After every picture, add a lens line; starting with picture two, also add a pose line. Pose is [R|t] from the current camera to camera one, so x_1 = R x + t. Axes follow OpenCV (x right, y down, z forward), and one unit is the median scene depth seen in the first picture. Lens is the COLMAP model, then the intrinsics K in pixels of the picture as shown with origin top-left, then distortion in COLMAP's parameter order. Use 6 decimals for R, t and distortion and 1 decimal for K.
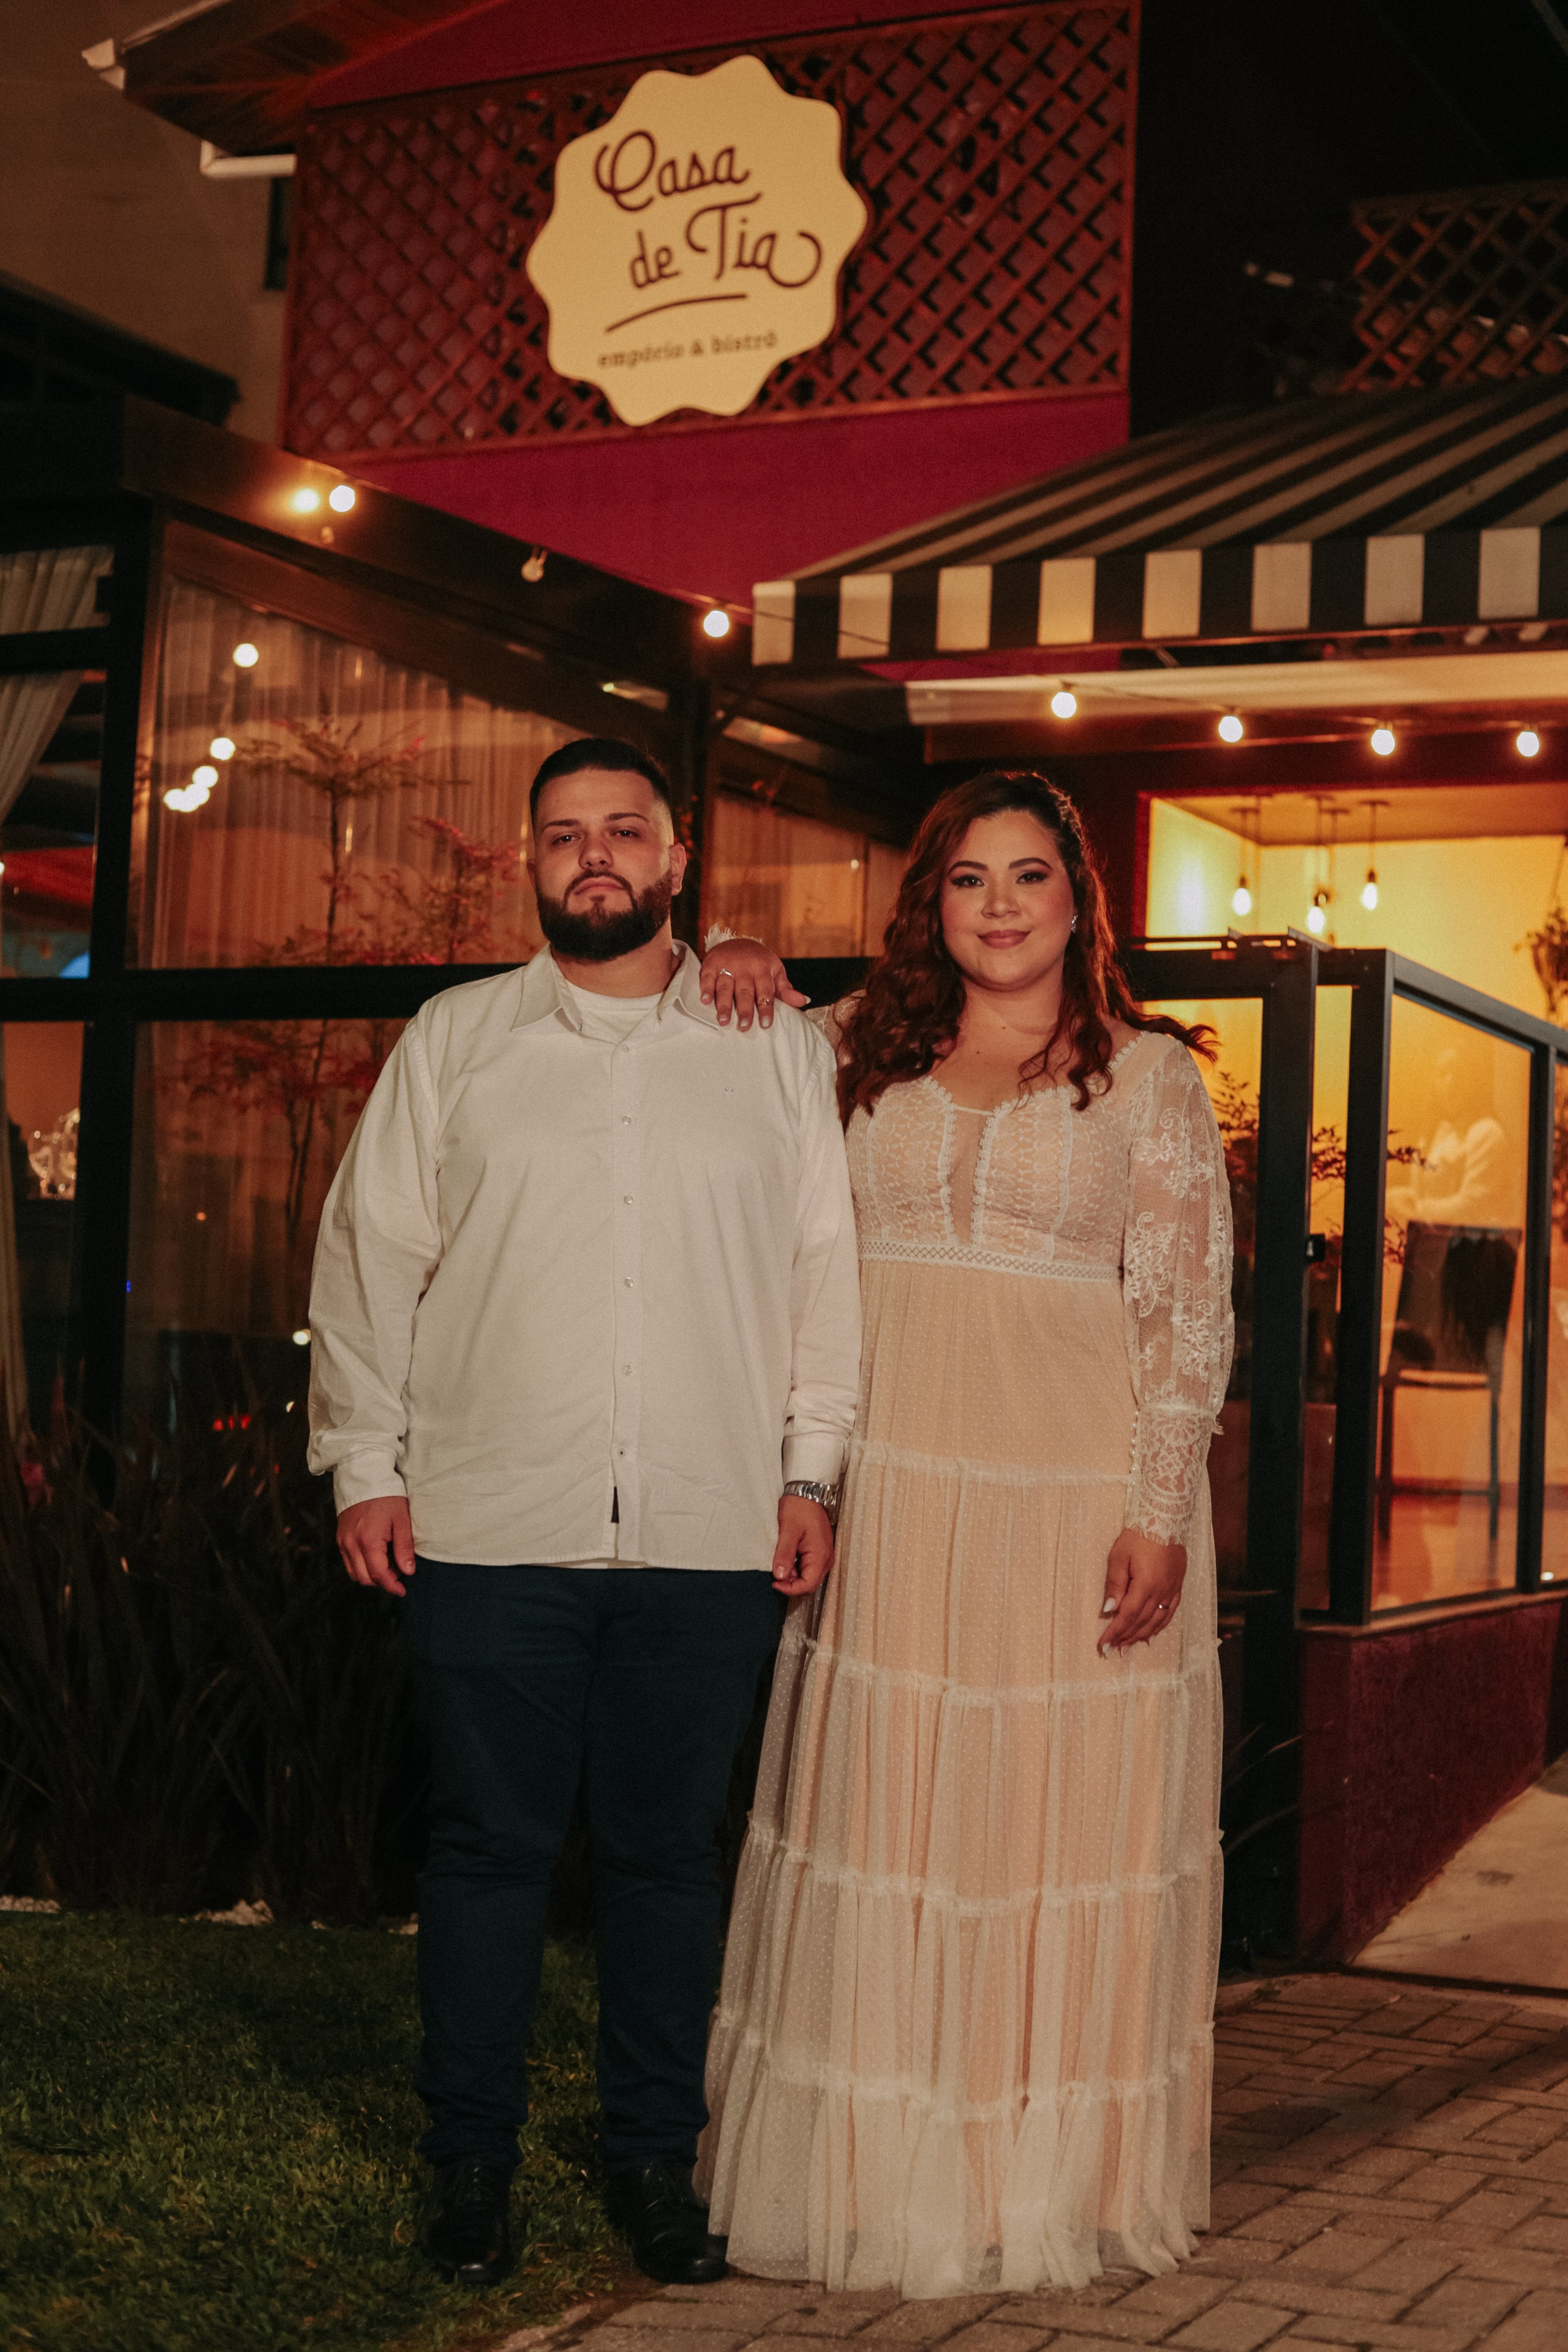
lens RADIAL K [[3472.7, 0, 784.0], [0, 3472.7, 1176.0], [0, 0, 1]] dist [-0.099809, -0.069964]
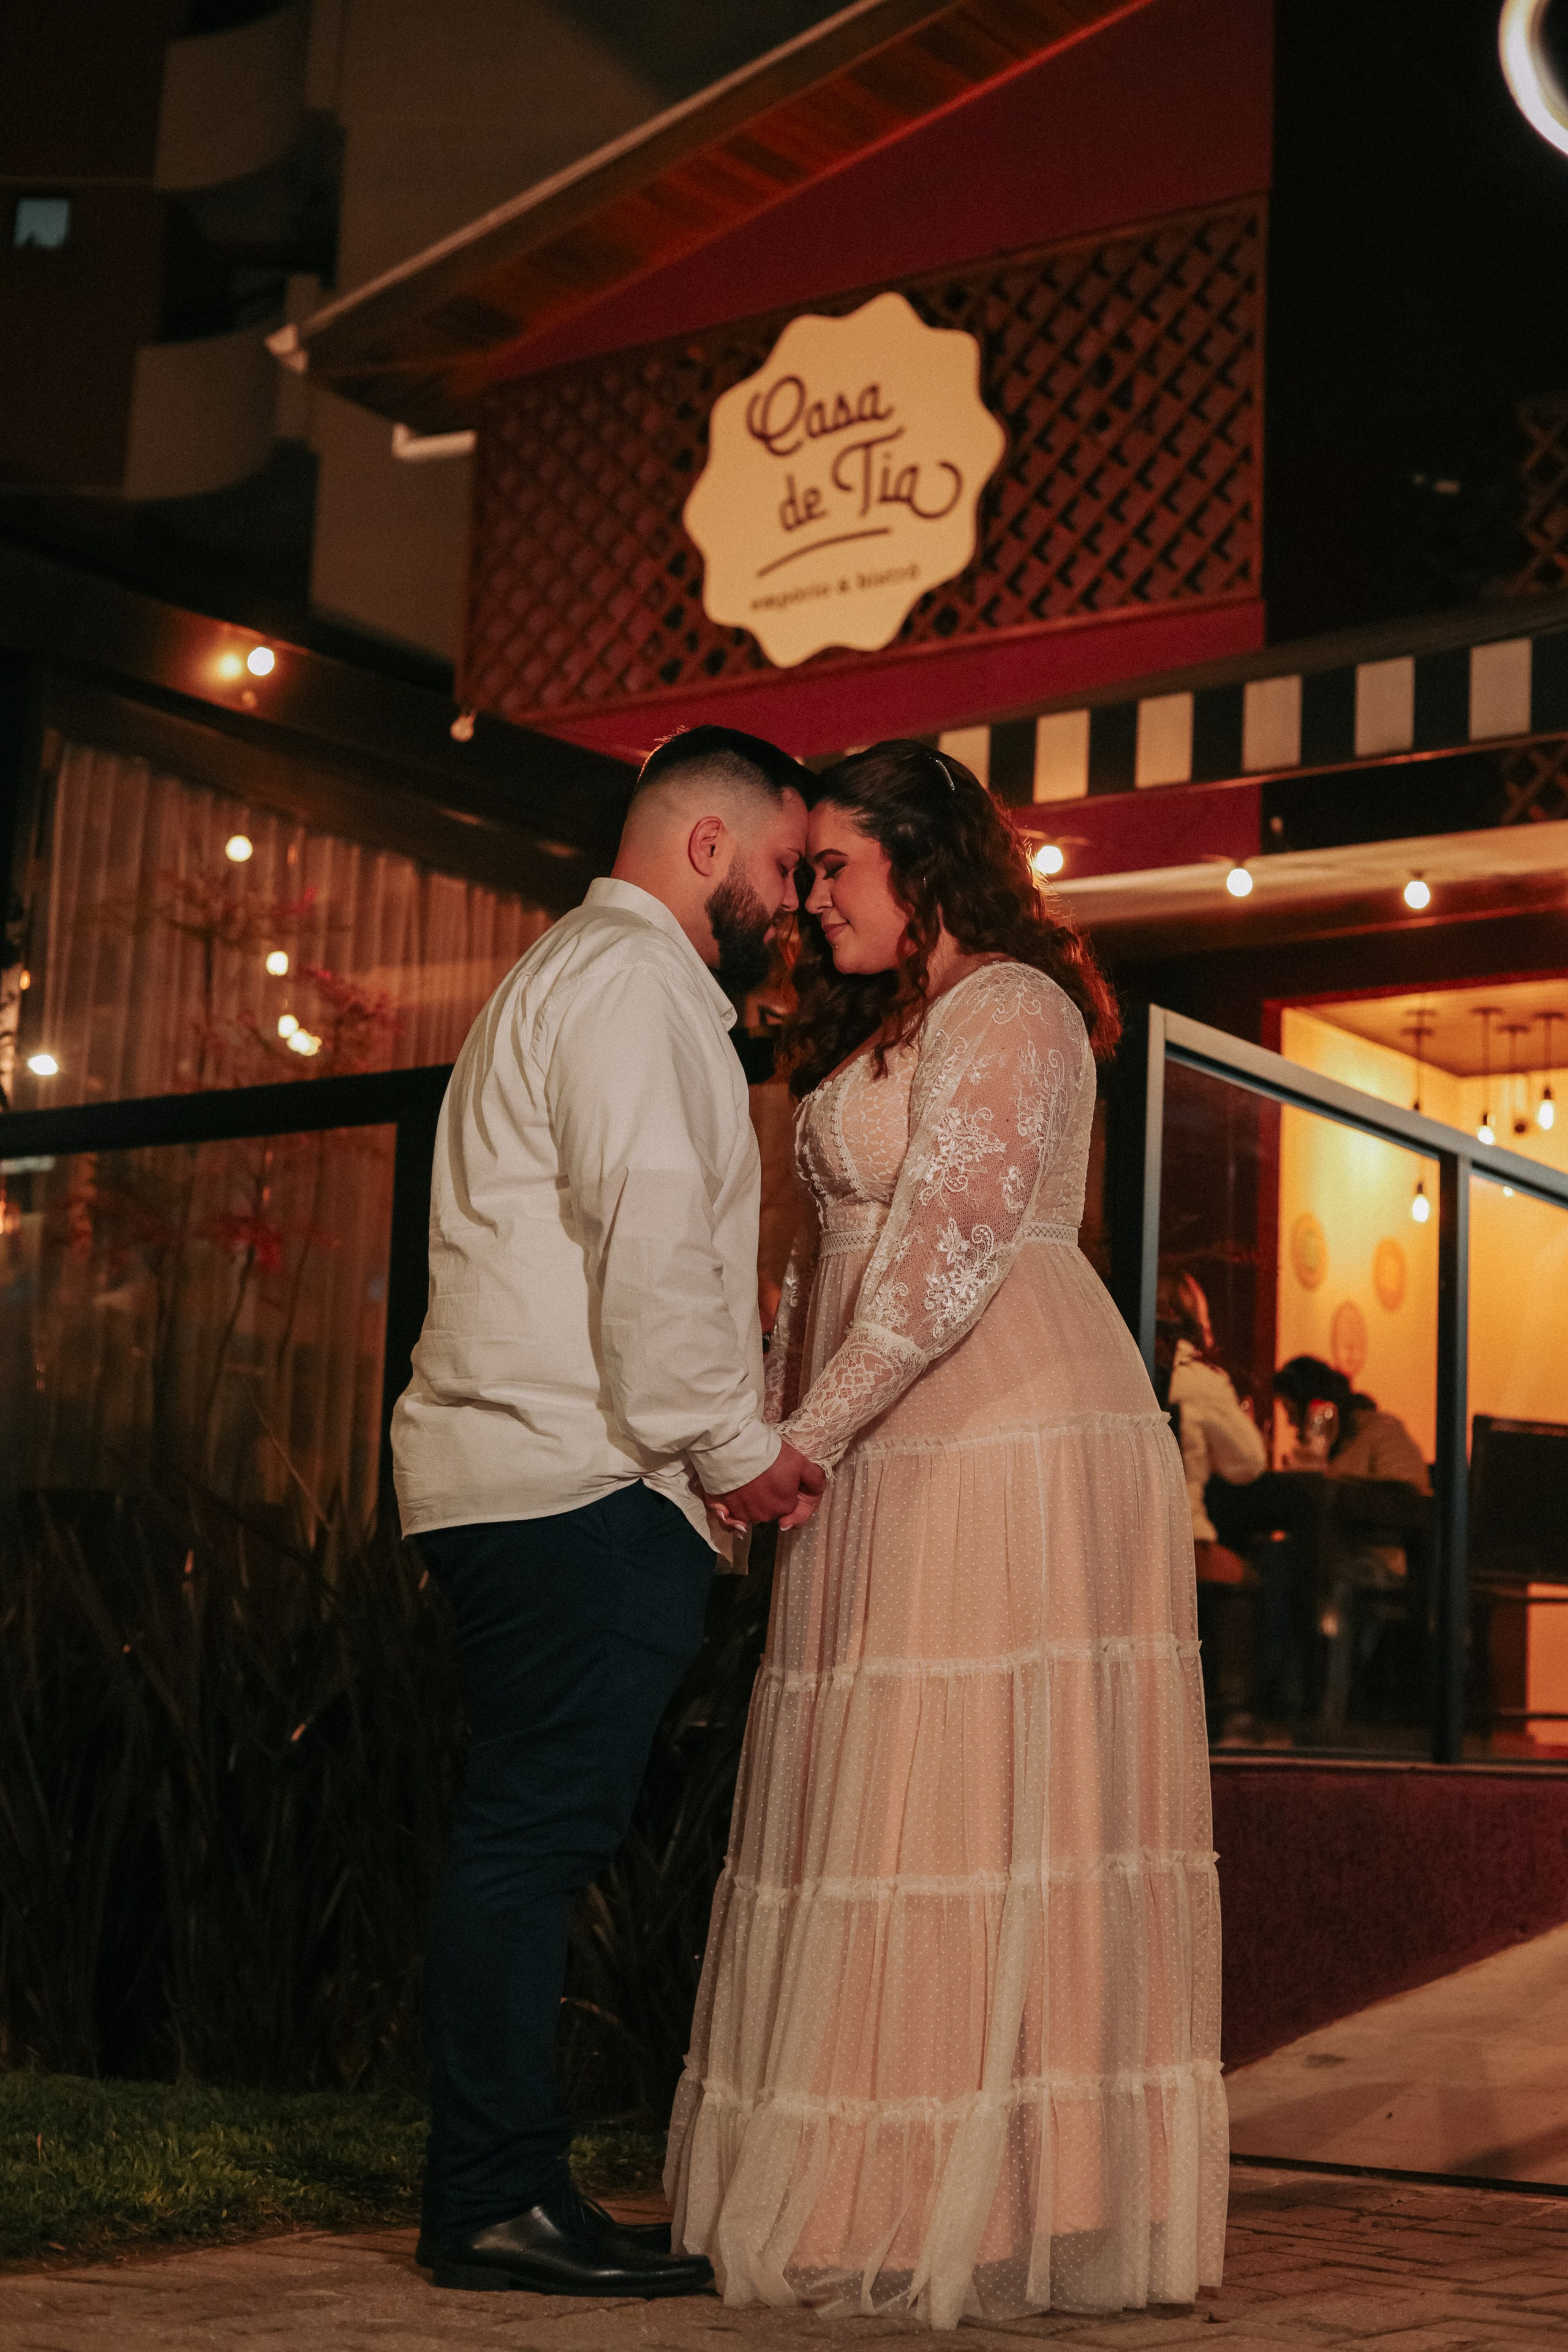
lens RADIAL K [[3472.7, 0, 784.0], [0, 3472.7, 1176.0], [0, 0, 1]] dist [-0.099809, -0.069964]
pose [[0.986250, -0.025207, -0.163328, 0.118146], [0.005960, 0.993081, -0.117280, 0.044226], [0.165154, 0.114694, 0.979576, 0.050781]]
